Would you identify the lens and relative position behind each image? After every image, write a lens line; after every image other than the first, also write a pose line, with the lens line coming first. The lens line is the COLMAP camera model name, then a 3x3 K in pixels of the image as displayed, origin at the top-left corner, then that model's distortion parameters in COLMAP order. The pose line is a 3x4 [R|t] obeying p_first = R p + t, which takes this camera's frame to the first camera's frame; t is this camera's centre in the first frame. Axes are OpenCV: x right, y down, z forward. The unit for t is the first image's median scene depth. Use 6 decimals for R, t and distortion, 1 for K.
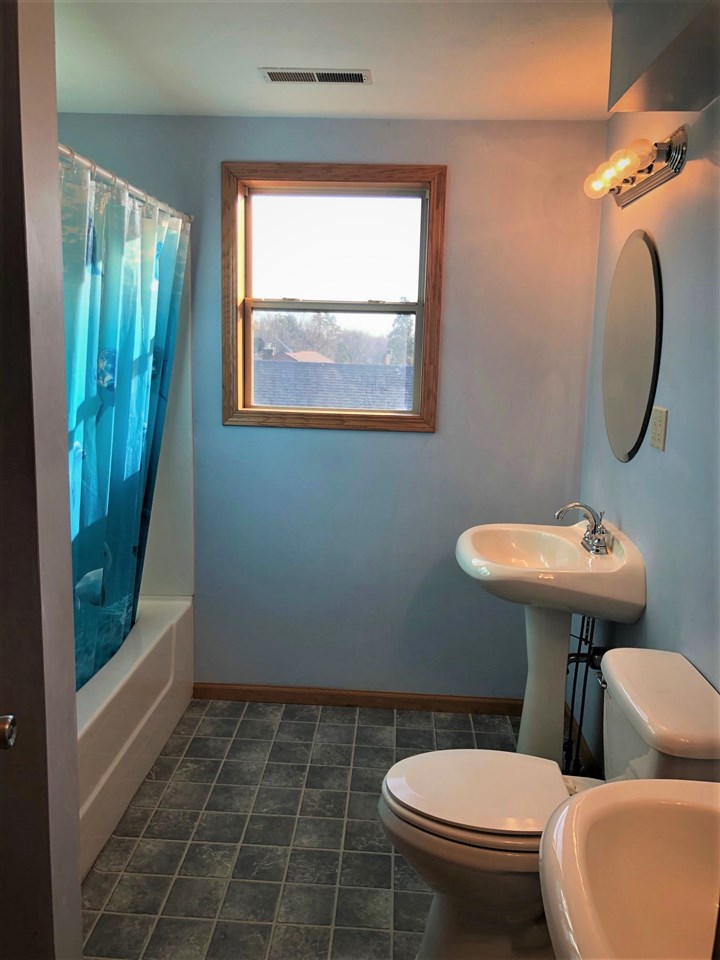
lens RADIAL K [[742.1, 0, 346.3], [0, 742.1, 479.4], [0, 0, 1]] dist [0.021587, -0.024382]
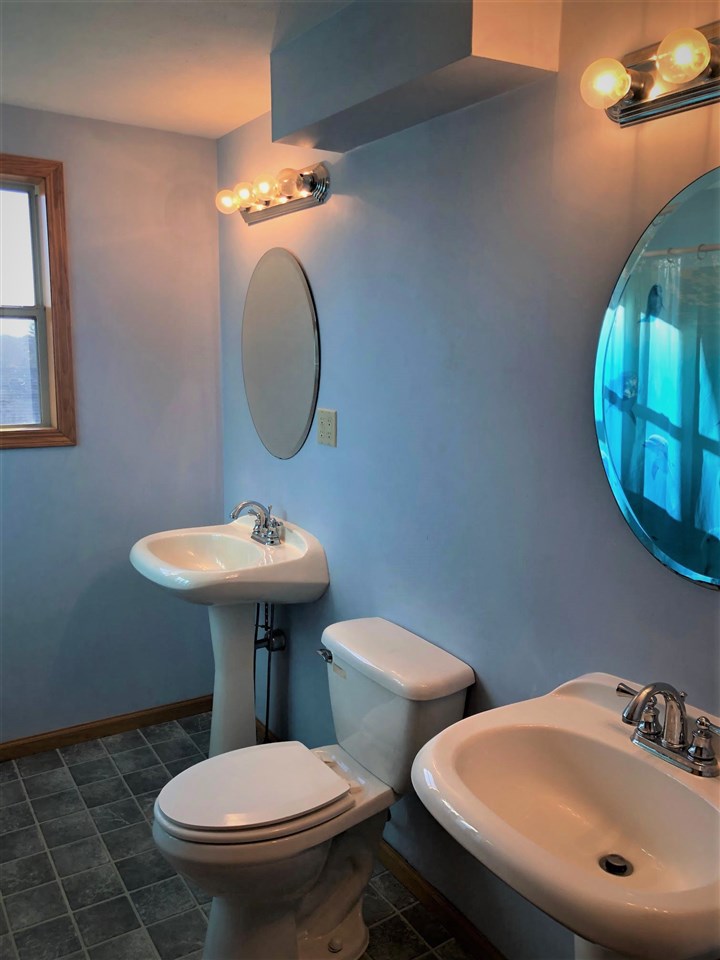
lens RADIAL K [[742.1, 0, 346.3], [0, 742.1, 479.4], [0, 0, 1]] dist [0.021587, -0.024382]
pose [[0.824982, -0.109251, 0.554498, -0.156484], [0.108387, 0.993510, 0.034491, -0.019769], [-0.554668, 0.031646, 0.831470, 0.035031]]
